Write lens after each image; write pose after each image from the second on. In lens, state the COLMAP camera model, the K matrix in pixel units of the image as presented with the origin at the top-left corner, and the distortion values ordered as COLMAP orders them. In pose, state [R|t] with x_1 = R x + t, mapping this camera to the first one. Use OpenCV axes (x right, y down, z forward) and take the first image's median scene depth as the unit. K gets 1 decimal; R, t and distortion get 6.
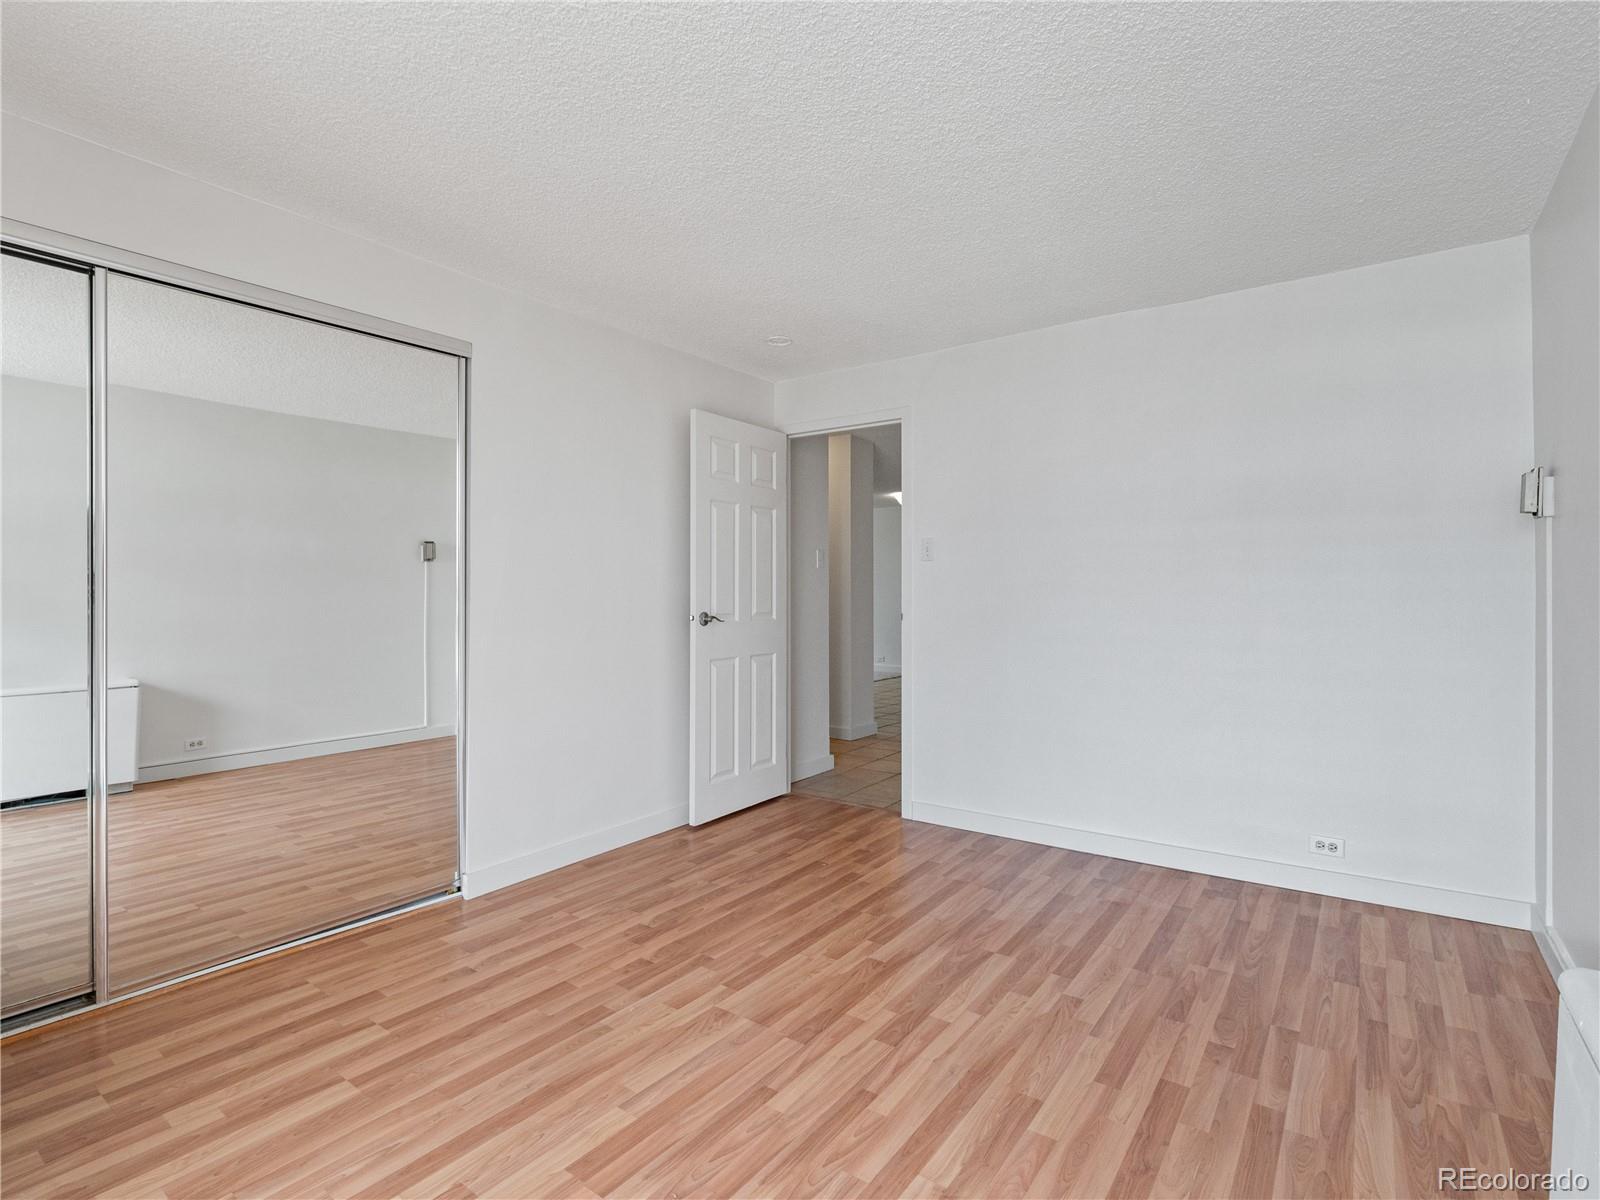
lens RADIAL K [[786.2, 0, 800.0], [0, 786.2, 598.2], [0, 0, 1]] dist [0.001990, -0.026353]
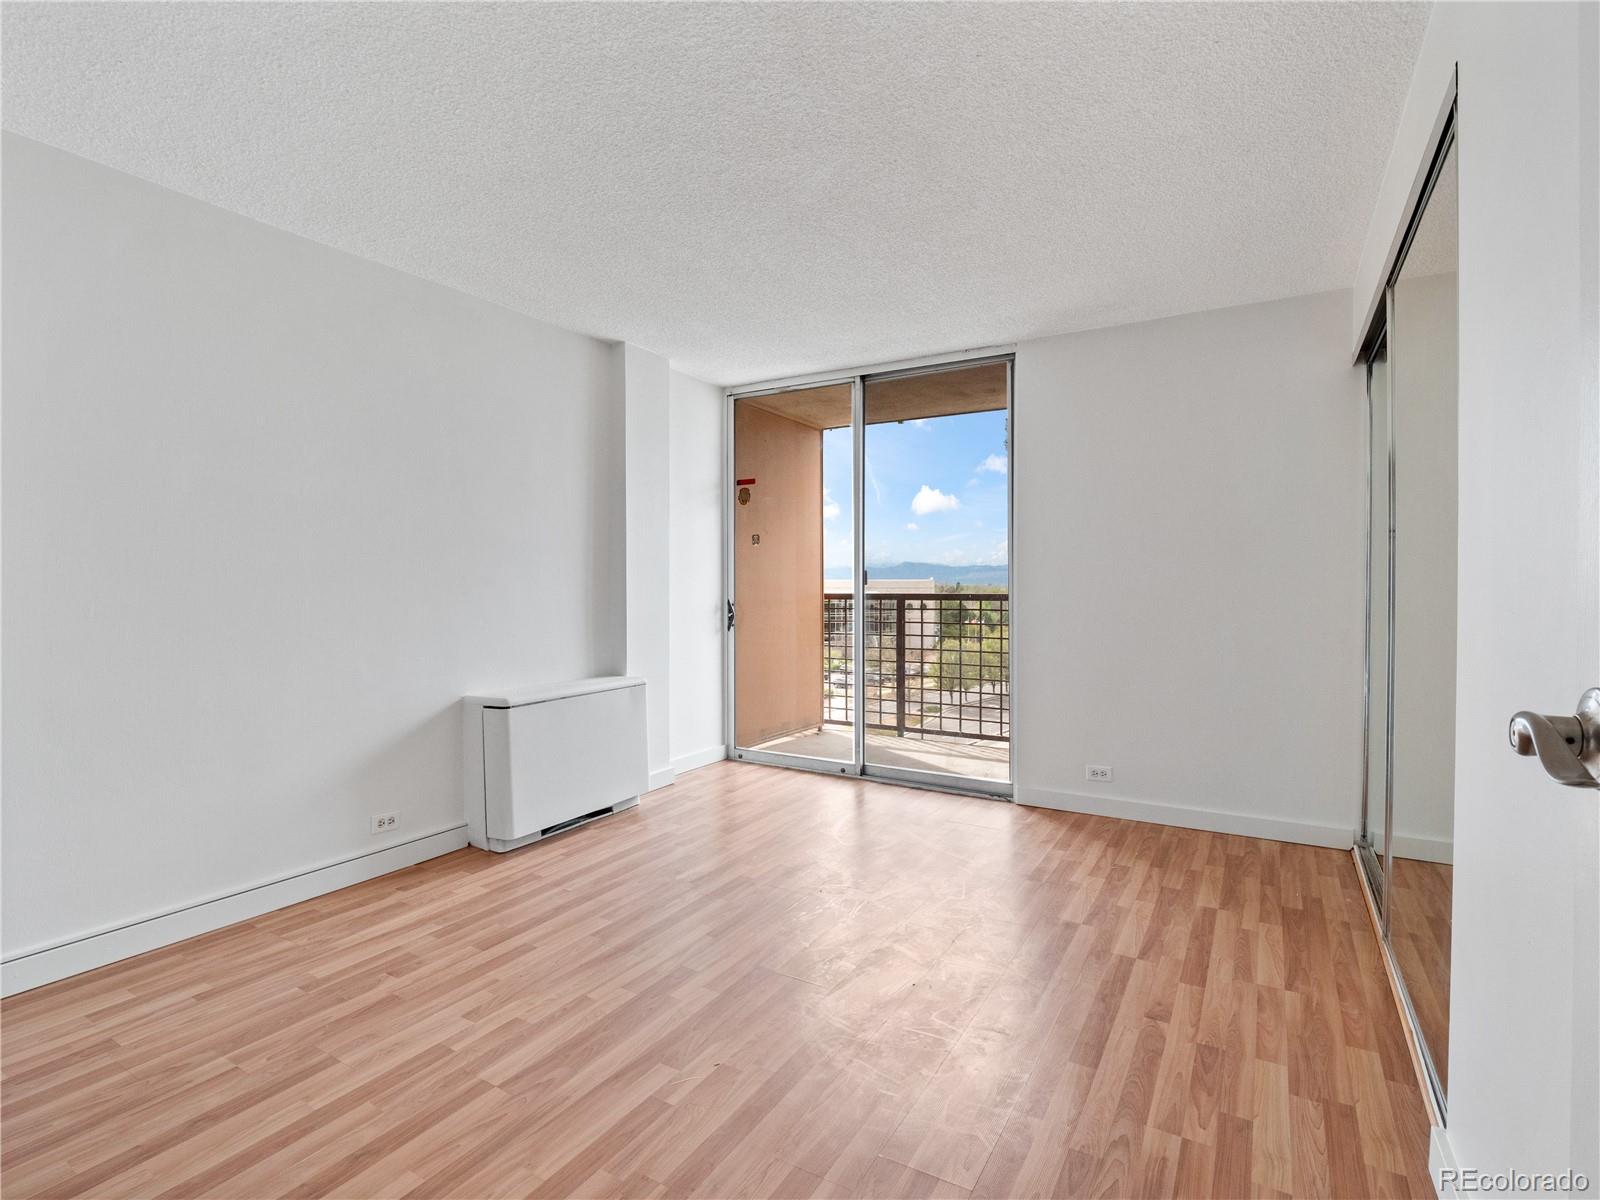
lens RADIAL K [[786.2, 0, 800.0], [0, 786.2, 598.2], [0, 0, 1]] dist [0.001990, -0.026353]
pose [[-0.995926, -0.000540, -0.090177, 0.048479], [-0.002213, 0.999827, 0.018457, 0.001264], [0.090152, 0.018582, -0.995755, 2.053646]]
